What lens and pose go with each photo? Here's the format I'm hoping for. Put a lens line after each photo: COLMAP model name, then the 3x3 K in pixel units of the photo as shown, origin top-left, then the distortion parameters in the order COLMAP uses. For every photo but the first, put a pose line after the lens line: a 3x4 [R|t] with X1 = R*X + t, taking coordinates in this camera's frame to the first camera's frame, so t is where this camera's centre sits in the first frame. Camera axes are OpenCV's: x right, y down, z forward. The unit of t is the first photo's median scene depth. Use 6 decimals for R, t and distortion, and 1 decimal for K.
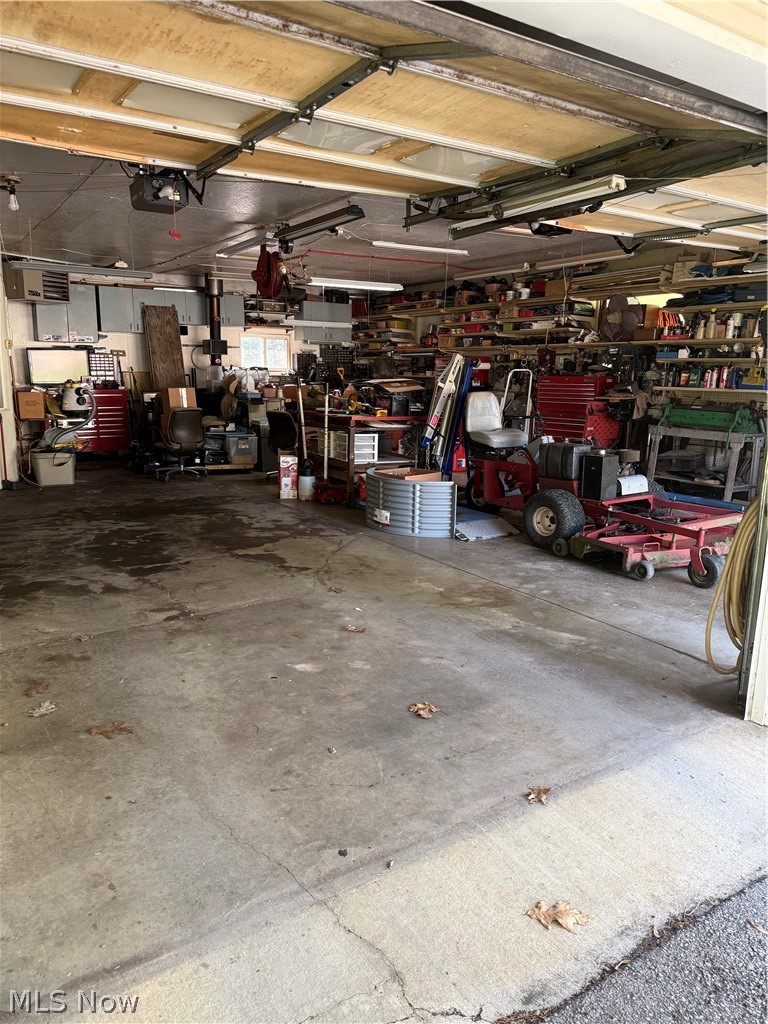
lens RADIAL K [[717.7, 0, 384.0], [0, 717.7, 512.0], [0, 0, 1]] dist [0.104762, -0.145822]
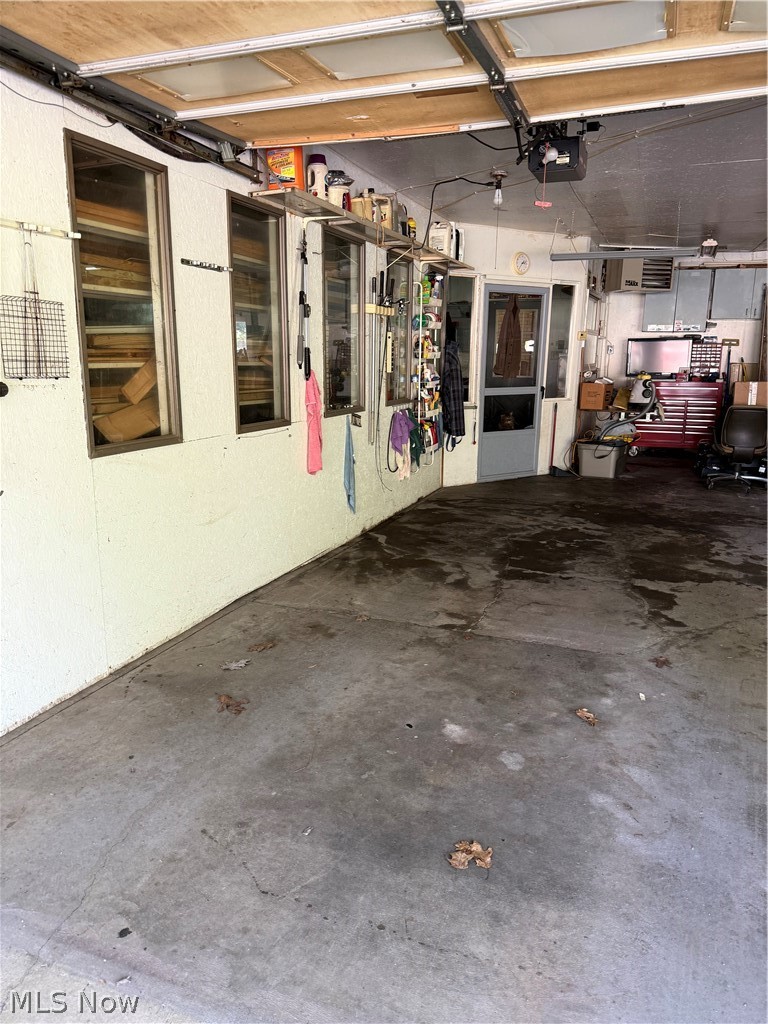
lens RADIAL K [[717.7, 0, 384.0], [0, 717.7, 512.0], [0, 0, 1]] dist [0.104762, -0.145822]
pose [[0.587699, 0.171618, -0.790669, 0.316963], [-0.162750, 0.982345, 0.092251, -0.061481], [0.792542, 0.074465, 0.605254, 0.311728]]
